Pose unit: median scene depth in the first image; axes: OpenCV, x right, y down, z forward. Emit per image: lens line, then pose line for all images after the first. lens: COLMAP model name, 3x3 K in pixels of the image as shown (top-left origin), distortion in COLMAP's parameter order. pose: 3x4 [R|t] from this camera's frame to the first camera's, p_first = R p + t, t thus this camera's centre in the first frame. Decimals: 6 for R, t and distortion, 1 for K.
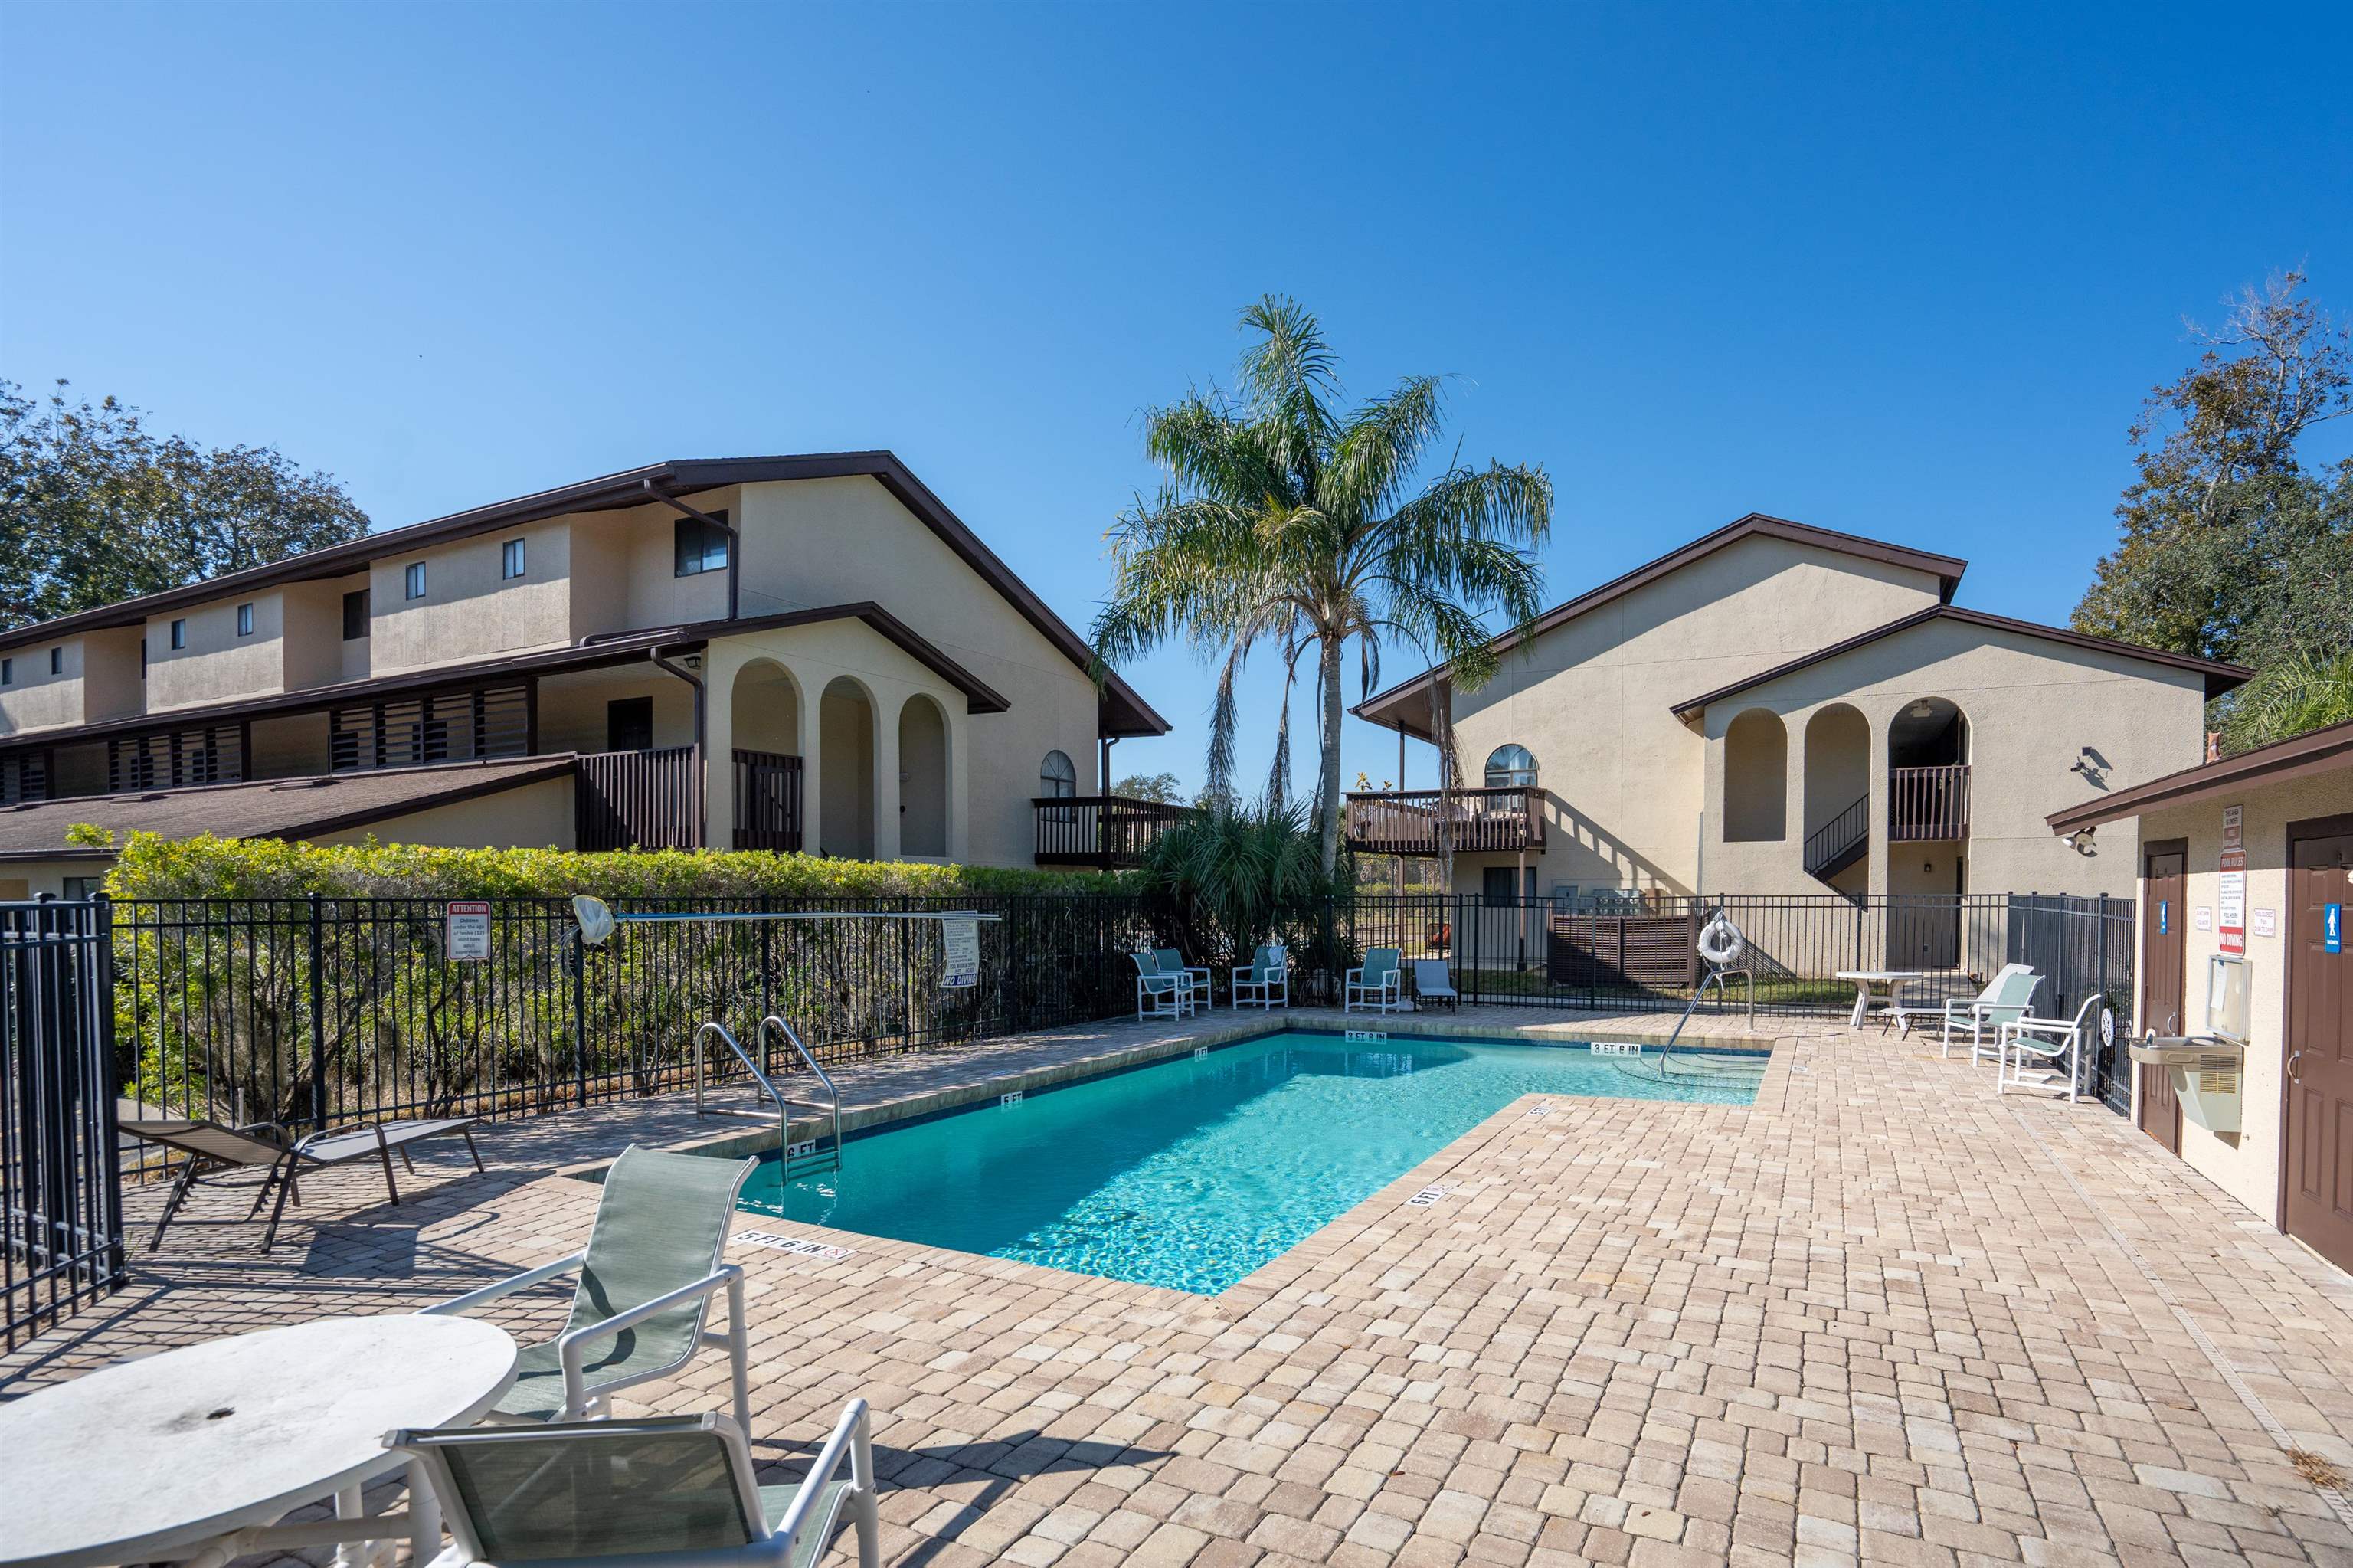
lens RADIAL K [[1082.1, 0, 1176.8], [0, 1082.1, 917.6], [0, 0, 1]] dist [0.000444, 0.000061]
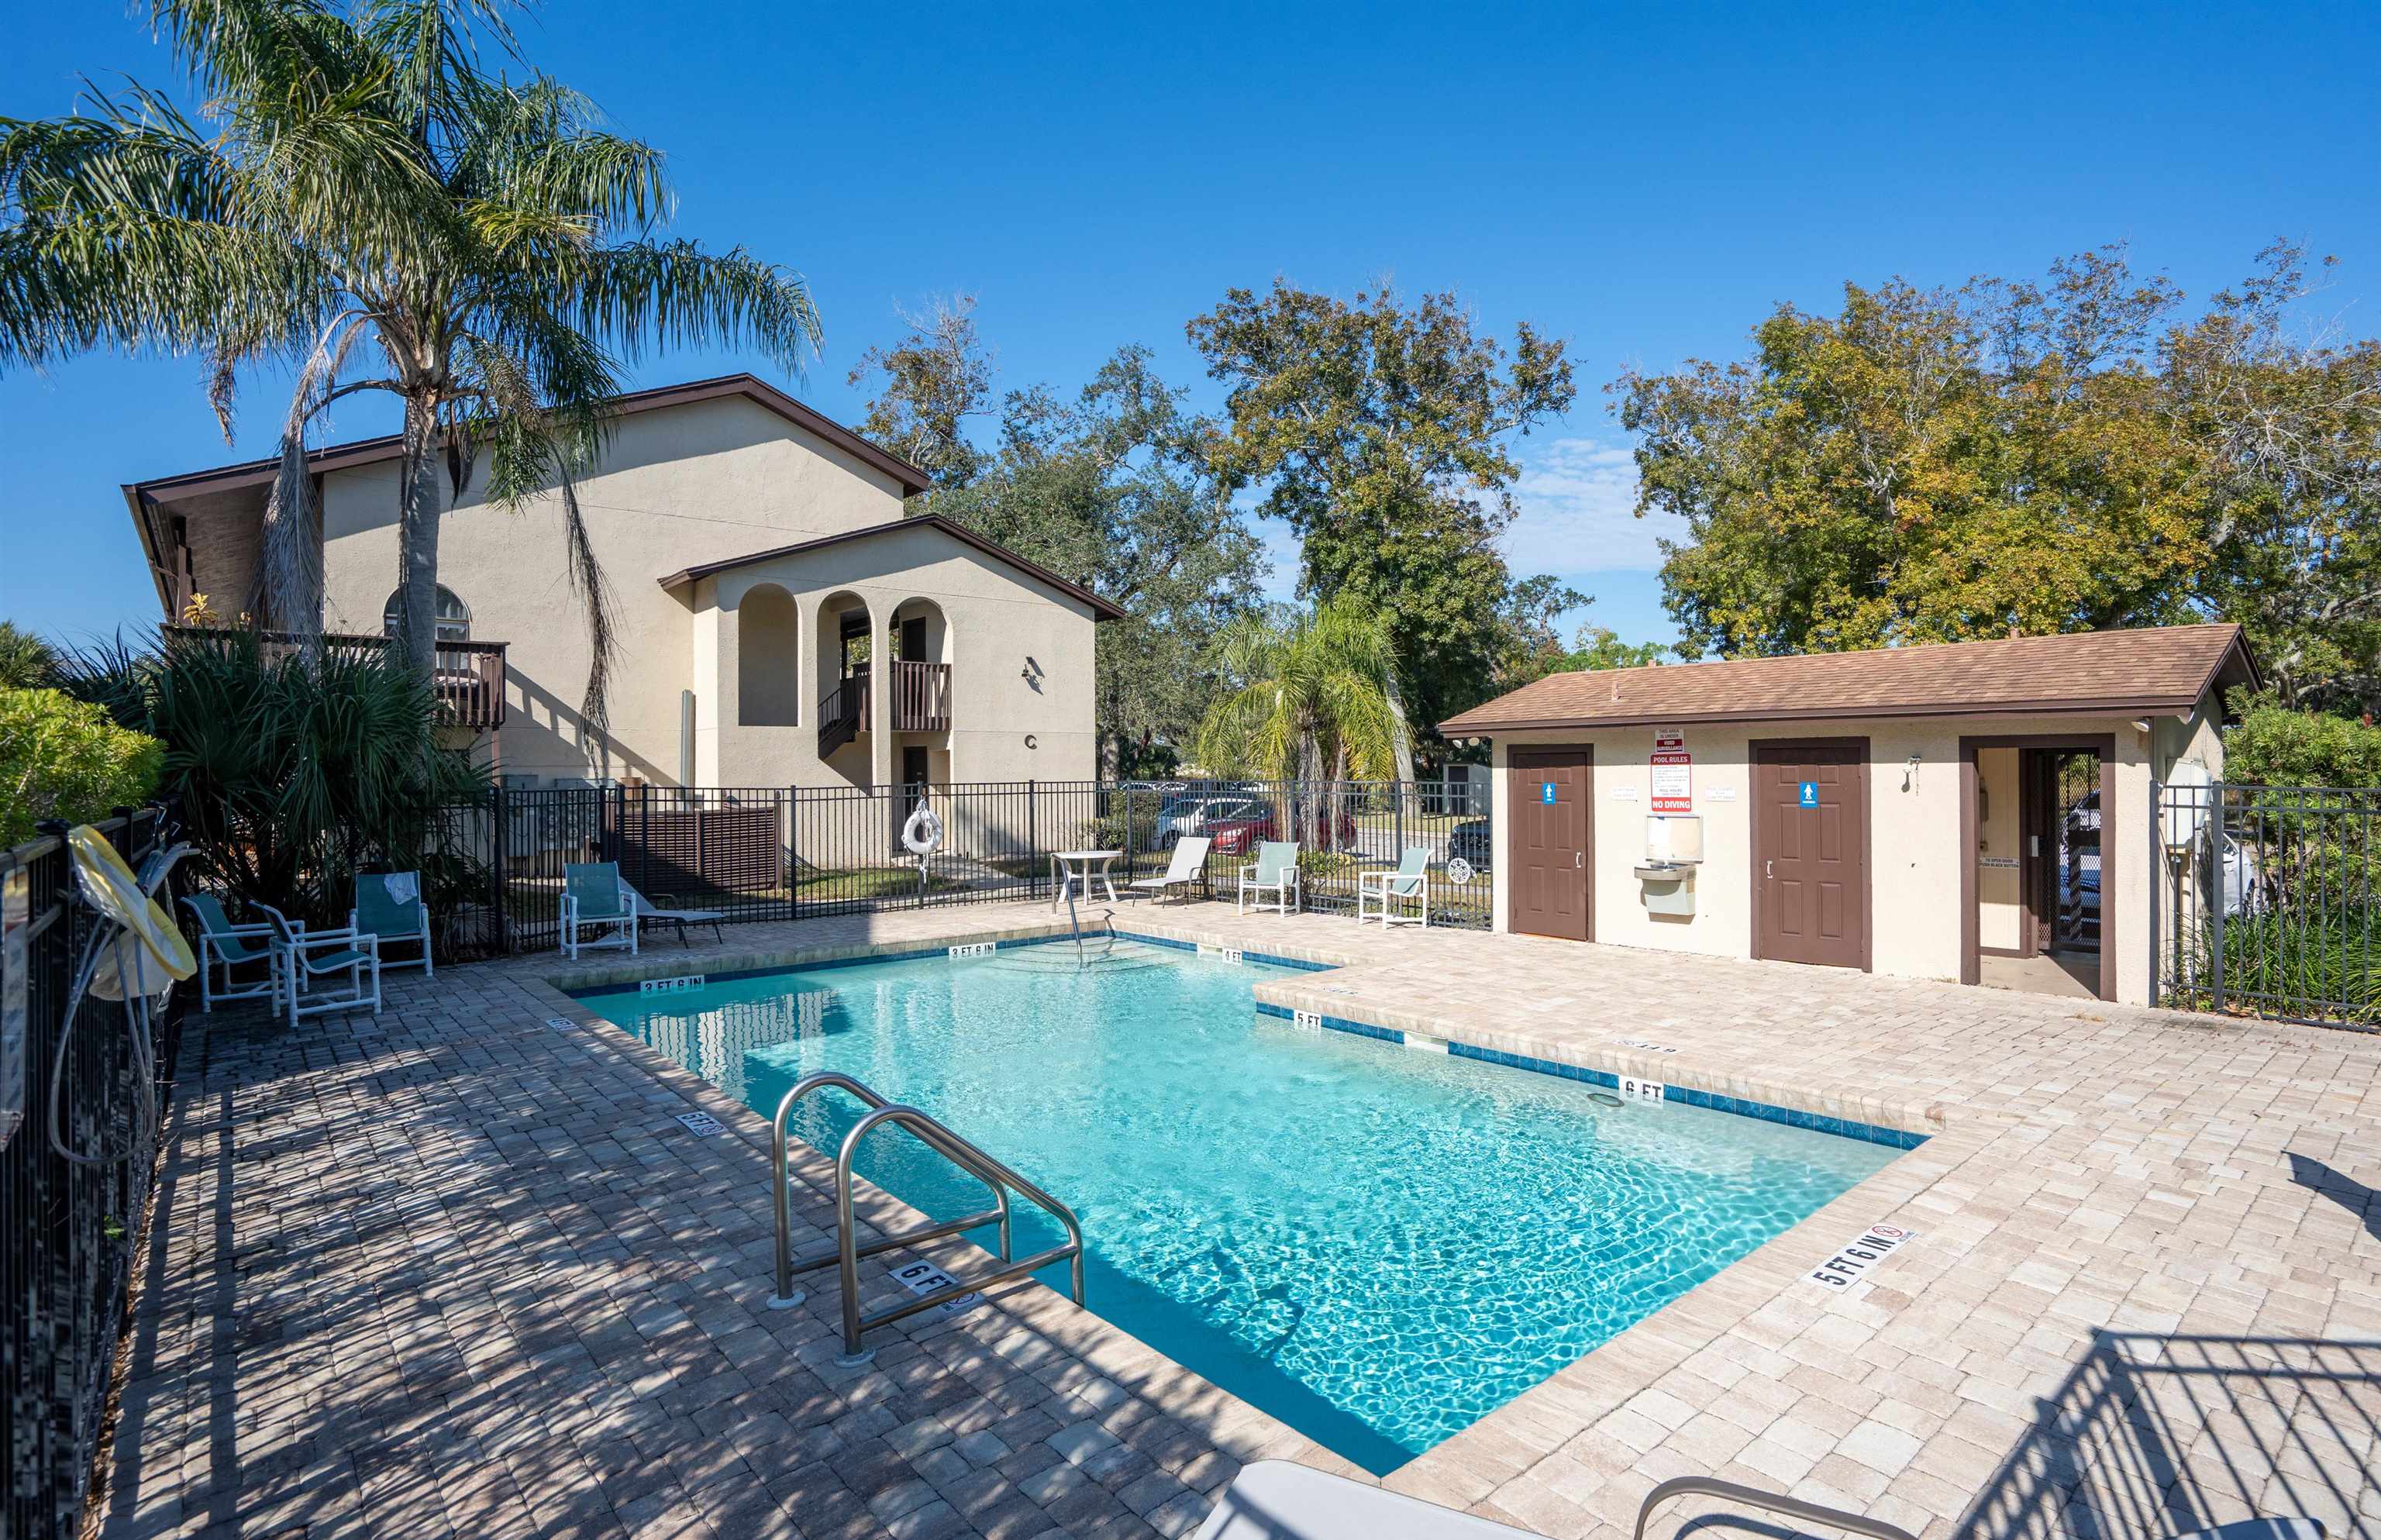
lens RADIAL K [[1274.1, 0, 1190.5], [0, 1274.1, 770.0], [0, 0, 1]] dist [-0.067679, -0.000055]
pose [[0.397013, 0.000363, 0.917813, -0.333498], [0.028914, 0.999499, -0.012902, -0.008804], [-0.917357, 0.031660, 0.396804, 0.253865]]
